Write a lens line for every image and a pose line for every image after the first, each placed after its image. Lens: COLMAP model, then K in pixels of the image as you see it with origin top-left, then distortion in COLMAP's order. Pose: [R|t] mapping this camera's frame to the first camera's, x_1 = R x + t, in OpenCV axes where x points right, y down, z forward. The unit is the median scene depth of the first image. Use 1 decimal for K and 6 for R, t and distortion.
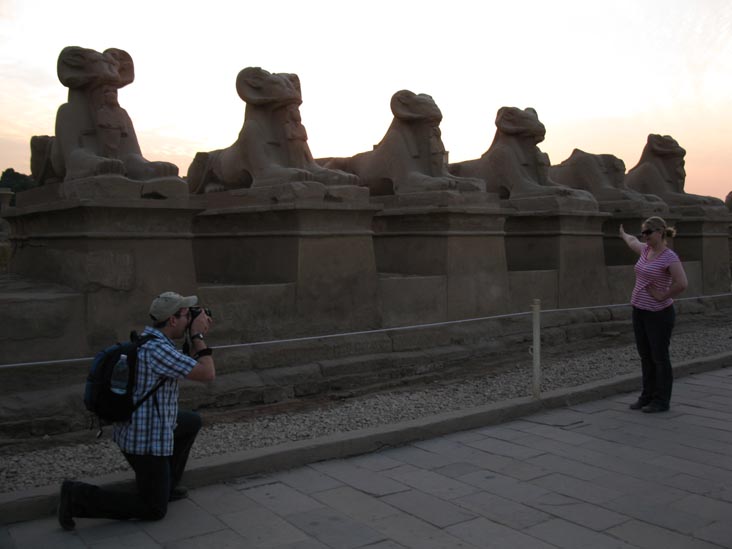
lens RADIAL K [[771.7, 0, 378.4], [0, 771.7, 275.3], [0, 0, 1]] dist [-0.199699, 0.223053]
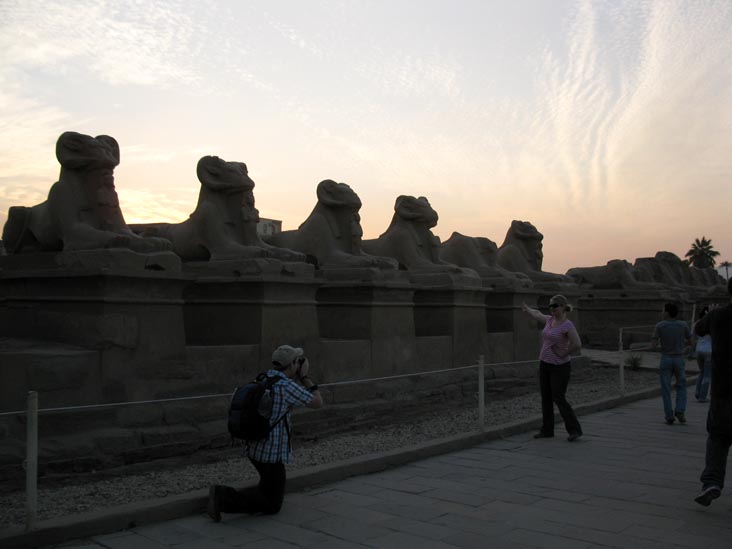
lens RADIAL K [[779.1, 0, 376.8], [0, 779.1, 273.5], [0, 0, 1]] dist [-0.219323, 0.246203]
pose [[0.972500, 0.024824, 0.231575, -0.204509], [-0.003580, 0.995779, -0.091709, 0.009769], [-0.232874, 0.088358, 0.968485, -0.188059]]
